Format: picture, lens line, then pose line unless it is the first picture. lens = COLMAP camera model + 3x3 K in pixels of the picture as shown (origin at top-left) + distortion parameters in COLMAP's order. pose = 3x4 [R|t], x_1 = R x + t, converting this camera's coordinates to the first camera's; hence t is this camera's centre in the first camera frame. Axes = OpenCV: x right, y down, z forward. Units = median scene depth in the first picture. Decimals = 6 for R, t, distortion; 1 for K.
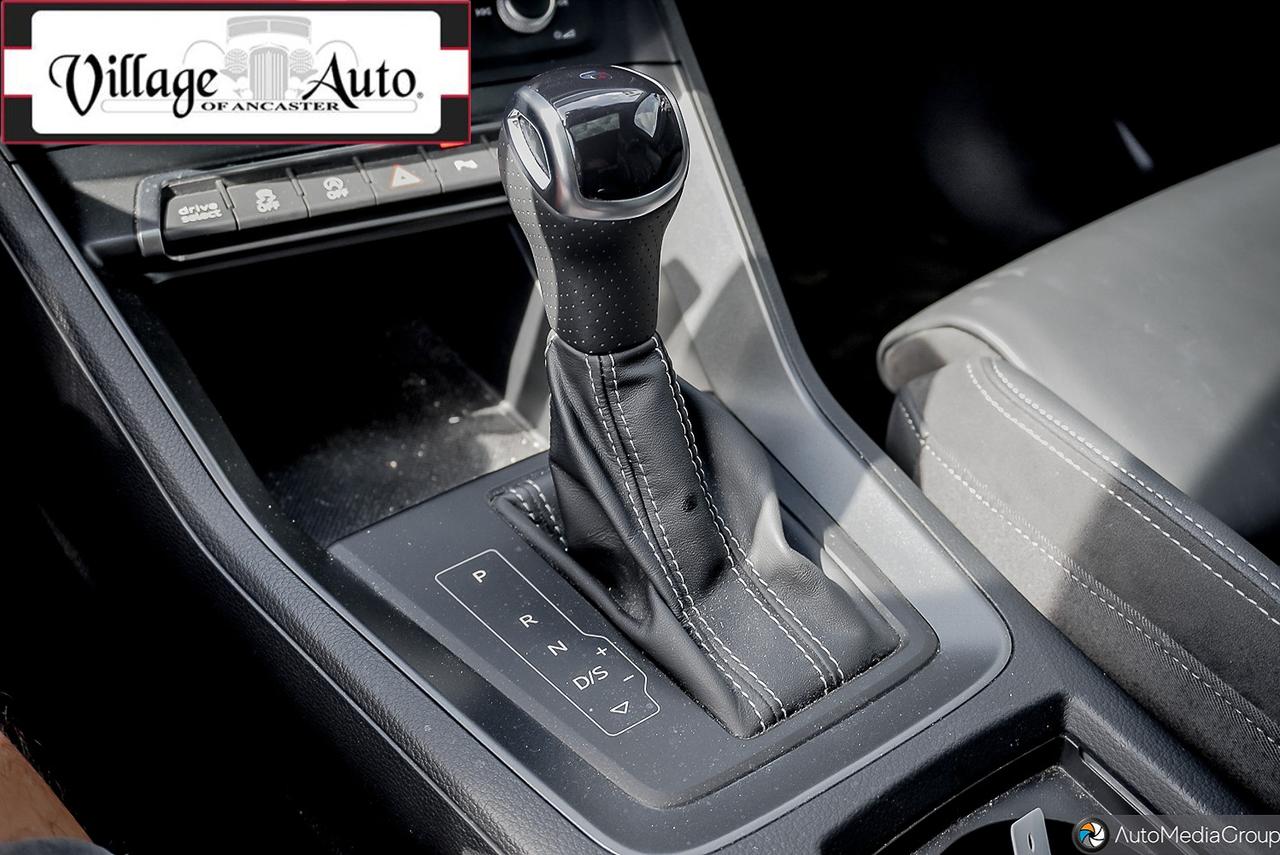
lens RADIAL K [[1561.1, 0, 637.9], [0, 1561.1, 426.9], [0, 0, 1]] dist [-0.008576, 0.000000]
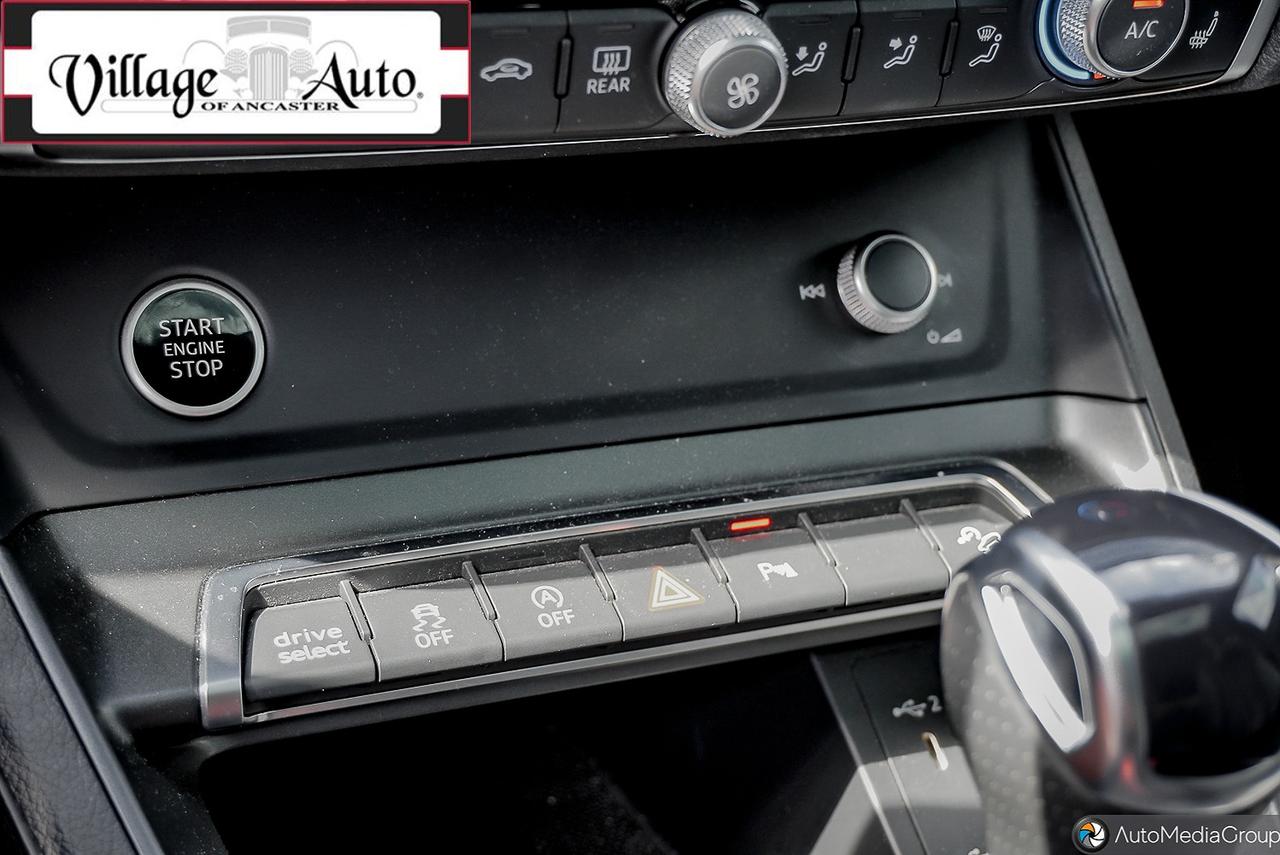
lens RADIAL K [[2224.0, 0, 640.3], [0, 2224.0, 425.4], [0, 0, 1]] dist [0.004523, 0.000000]
pose [[0.996667, 0.079598, -0.017849, -0.157710], [-0.081142, 0.989867, -0.116527, -0.130660], [0.008393, 0.117587, 0.993027, 0.223186]]
